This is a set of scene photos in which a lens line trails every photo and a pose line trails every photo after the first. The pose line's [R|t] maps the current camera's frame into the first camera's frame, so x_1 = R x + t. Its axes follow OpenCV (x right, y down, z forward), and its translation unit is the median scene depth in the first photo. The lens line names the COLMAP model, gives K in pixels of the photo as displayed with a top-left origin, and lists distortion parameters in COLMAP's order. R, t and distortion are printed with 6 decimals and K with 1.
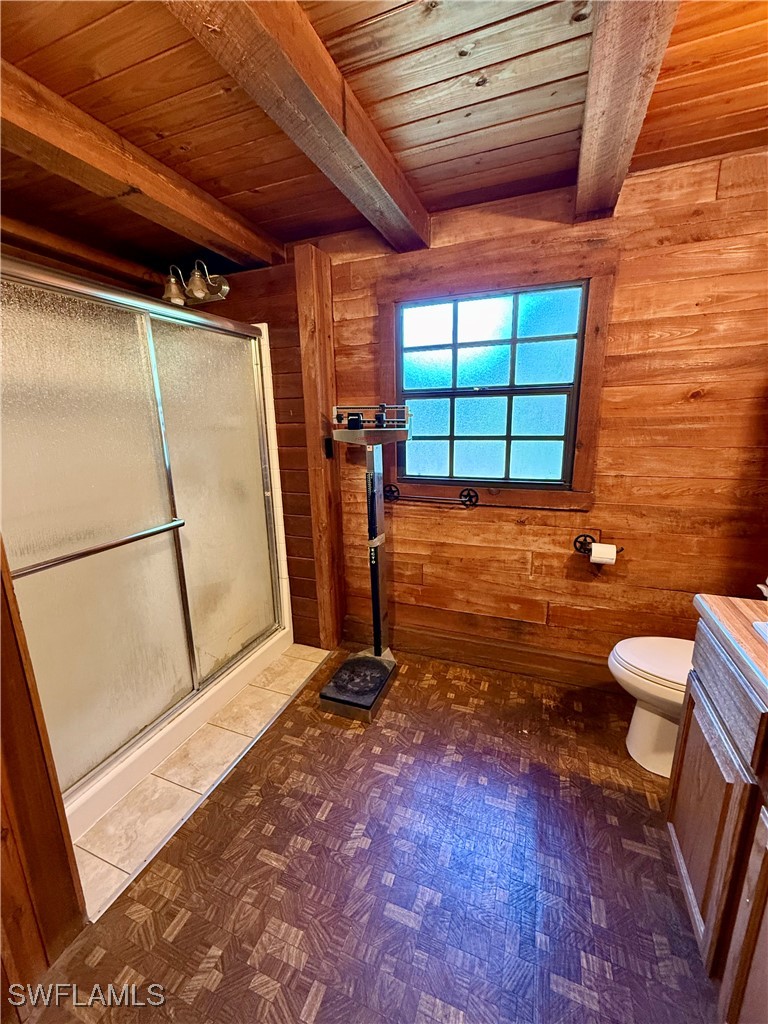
lens RADIAL K [[410.2, 0, 375.5], [0, 410.2, 515.9], [0, 0, 1]] dist [0.000301, -0.000318]
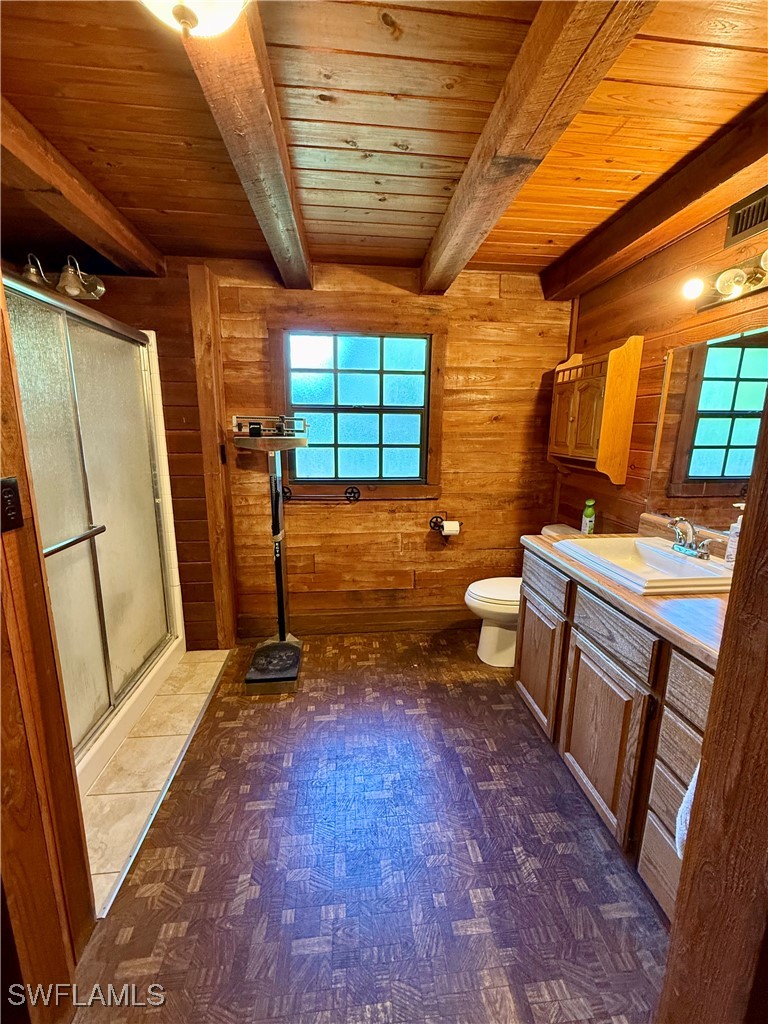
lens RADIAL K [[410.2, 0, 378.0], [0, 410.2, 518.1], [0, 0, 1]] dist [0.000301, -0.000318]
pose [[0.892658, -0.069192, 0.445392, -0.299459], [0.080892, 0.996696, -0.007285, 0.049435], [-0.443417, 0.042531, 0.895306, -0.154347]]
